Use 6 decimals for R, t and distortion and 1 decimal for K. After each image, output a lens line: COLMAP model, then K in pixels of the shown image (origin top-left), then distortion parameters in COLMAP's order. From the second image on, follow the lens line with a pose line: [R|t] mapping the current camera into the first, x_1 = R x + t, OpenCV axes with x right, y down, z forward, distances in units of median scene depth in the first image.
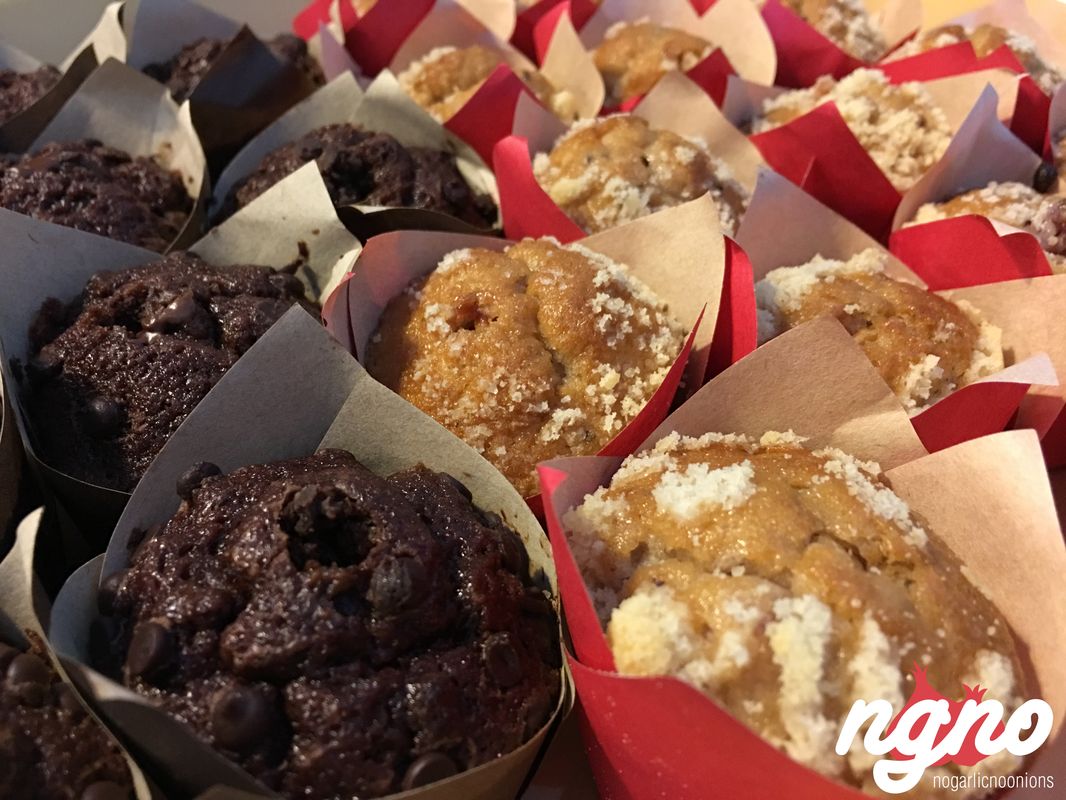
lens RADIAL K [[951.0, 0, 533.0], [0, 951.0, 400.0], [0, 0, 1]] dist [0.003426, -0.001756]
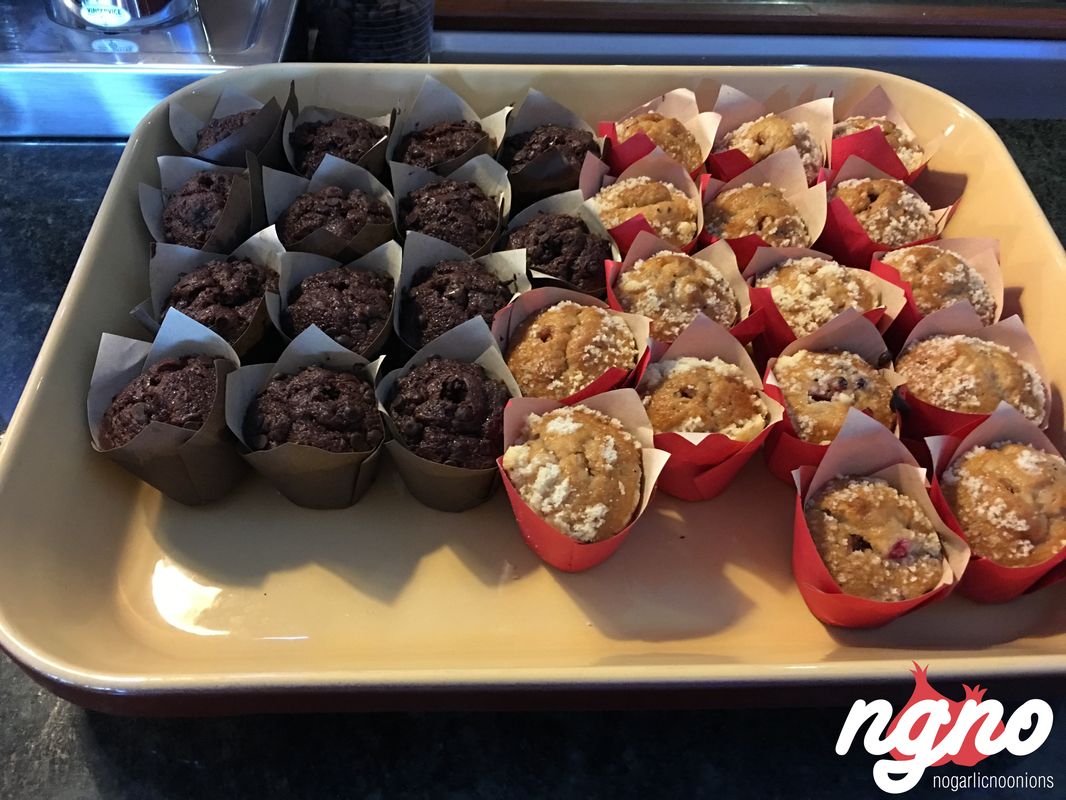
lens RADIAL K [[951.0, 0, 533.0], [0, 951.0, 400.0], [0, 0, 1]] dist [0.003426, -0.001756]
pose [[0.852216, 0.400529, -0.336605, 0.909535], [-0.329332, 0.910593, 0.249720, -0.596758], [0.406531, -0.101960, 0.907930, -1.514731]]
